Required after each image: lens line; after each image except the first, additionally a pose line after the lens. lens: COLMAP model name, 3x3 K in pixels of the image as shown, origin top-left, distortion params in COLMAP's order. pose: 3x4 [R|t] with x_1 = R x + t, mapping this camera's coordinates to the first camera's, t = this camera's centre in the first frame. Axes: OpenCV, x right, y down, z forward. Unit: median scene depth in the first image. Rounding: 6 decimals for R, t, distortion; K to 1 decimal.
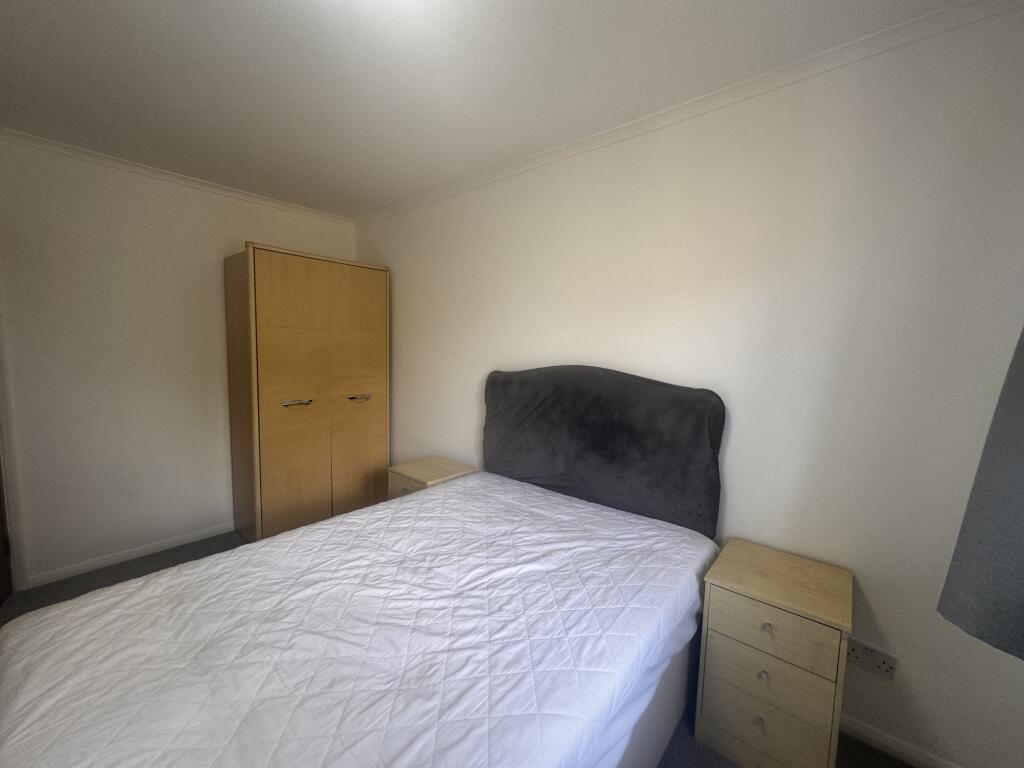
lens RADIAL K [[404.0, 0, 512.0], [0, 404.0, 384.0], [0, 0, 1]] dist [-0.004028, 0.000175]
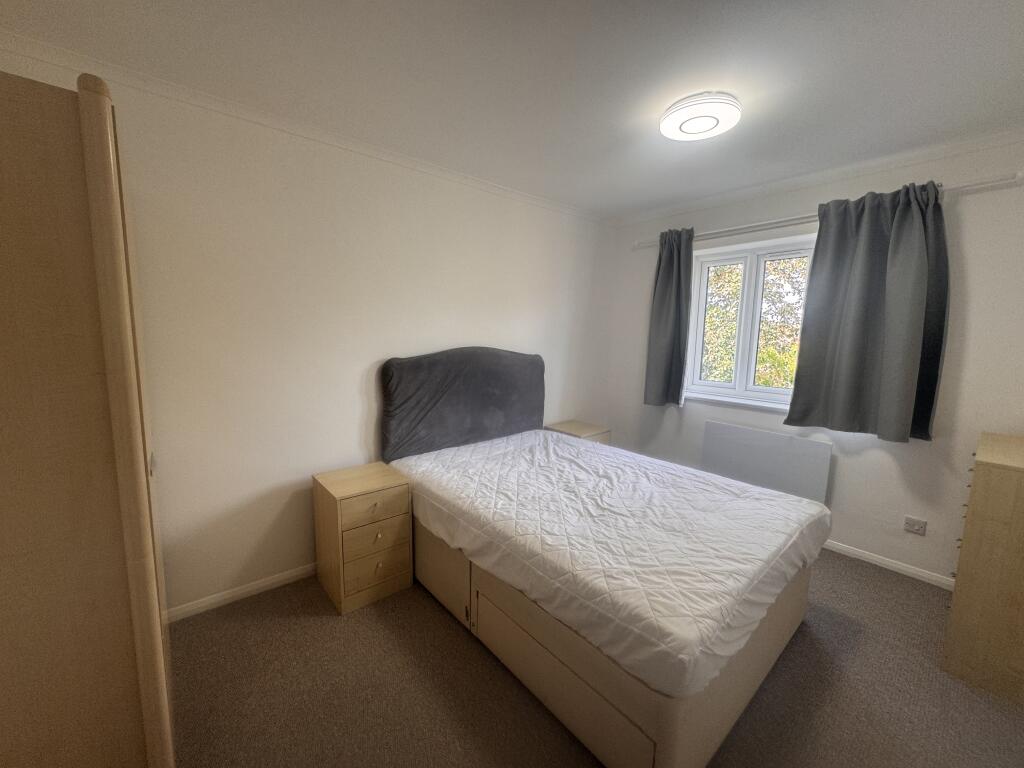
lens RADIAL K [[404.0, 0, 512.0], [0, 404.0, 384.0], [0, 0, 1]] dist [-0.004028, 0.000175]
pose [[0.163404, -0.153083, 0.974610, -1.288658], [0.067731, 0.987298, 0.143720, -0.120468], [-0.984232, 0.042527, 0.171697, 0.718811]]
